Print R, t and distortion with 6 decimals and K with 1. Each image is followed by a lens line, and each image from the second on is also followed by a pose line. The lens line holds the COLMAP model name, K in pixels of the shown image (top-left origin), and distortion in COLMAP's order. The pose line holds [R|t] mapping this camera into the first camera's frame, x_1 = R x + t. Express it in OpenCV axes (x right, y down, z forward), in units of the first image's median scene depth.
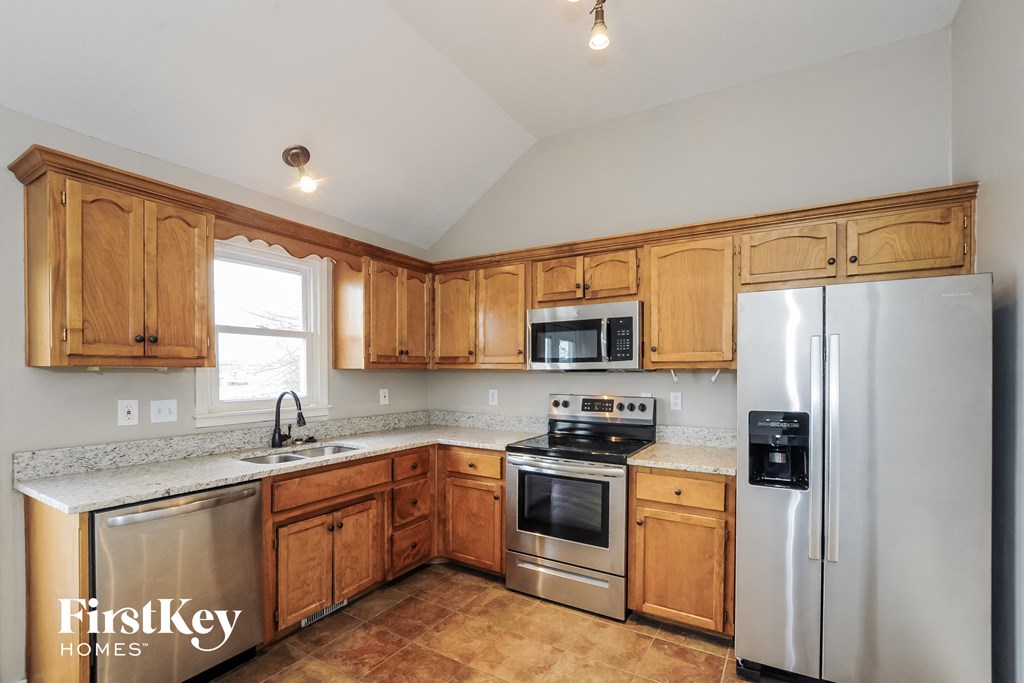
lens RADIAL K [[465.5, 0, 510.0], [0, 465.5, 371.8], [0, 0, 1]] dist [-0.000157, 0.000052]
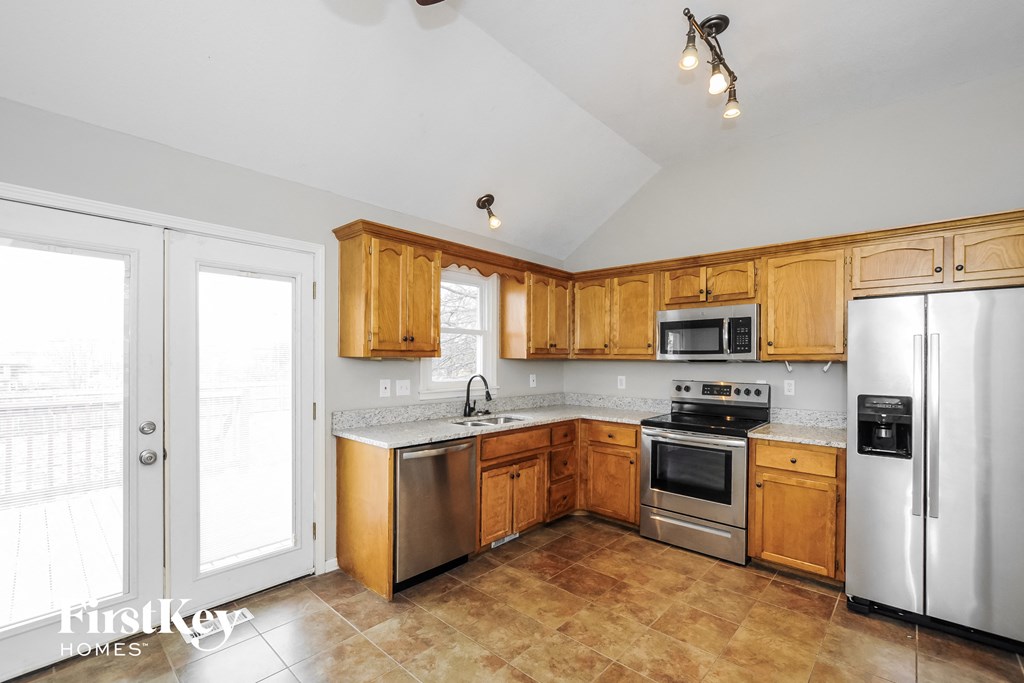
lens RADIAL K [[458.9, 0, 515.3], [0, 458.9, 357.6], [0, 0, 1]] dist [0.012580, 0.000386]
pose [[0.984646, 0.004768, -0.174498, -0.141236], [-0.005523, 0.999977, -0.003844, -0.004536], [0.174476, 0.004749, 0.984650, -0.307769]]
